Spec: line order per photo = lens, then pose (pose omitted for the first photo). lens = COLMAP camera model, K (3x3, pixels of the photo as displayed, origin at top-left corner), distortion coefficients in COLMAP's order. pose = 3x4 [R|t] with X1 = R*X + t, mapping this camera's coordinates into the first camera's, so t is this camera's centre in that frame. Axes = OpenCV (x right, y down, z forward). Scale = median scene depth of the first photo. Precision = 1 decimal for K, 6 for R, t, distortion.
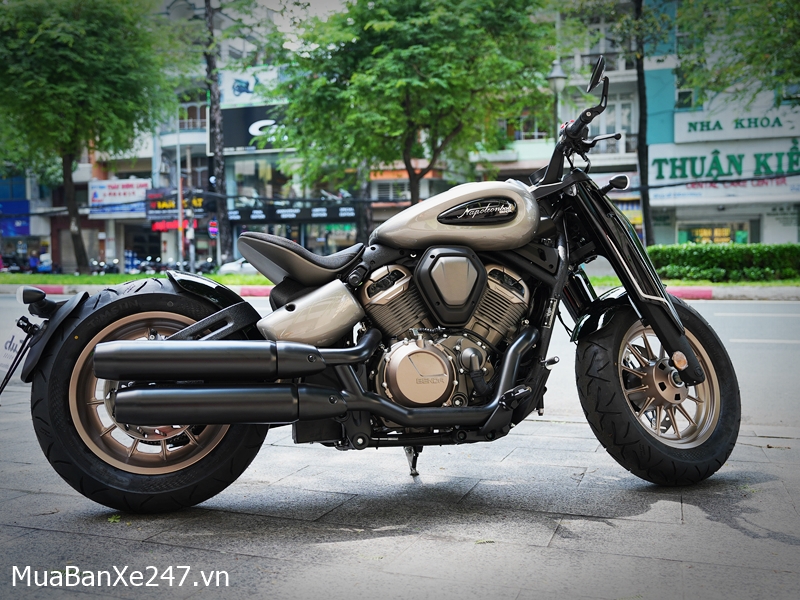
lens RADIAL K [[756.5, 0, 400.0], [0, 756.5, 300.0], [0, 0, 1]] dist [0.093382, 0.002846]
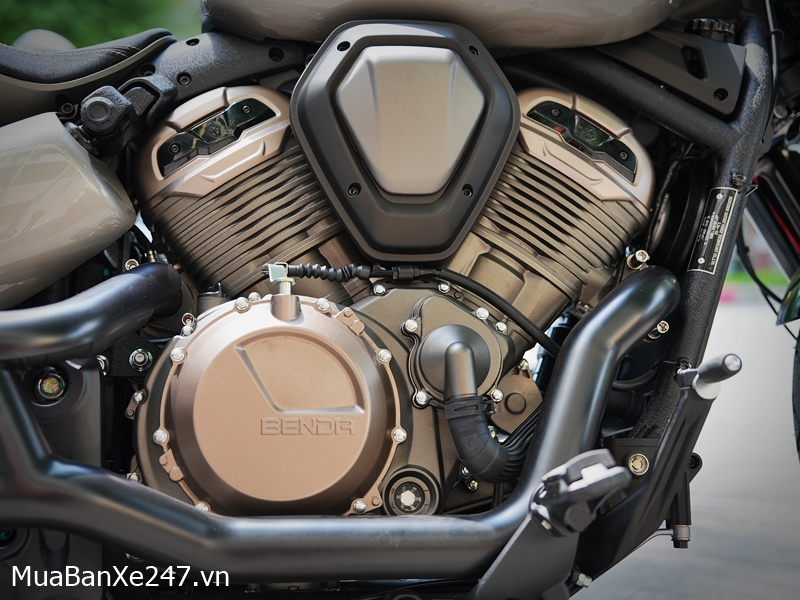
lens RADIAL K [[1004.5, 0, 400.0], [0, 1004.5, 300.0], [0, 0, 1]] dist [0.087414, 0.025331]
pose [[0.992726, 0.010879, -0.119900, 0.119108], [-0.012254, 0.999867, -0.010735, 0.055926], [0.119767, 0.012126, 0.992728, 0.567376]]
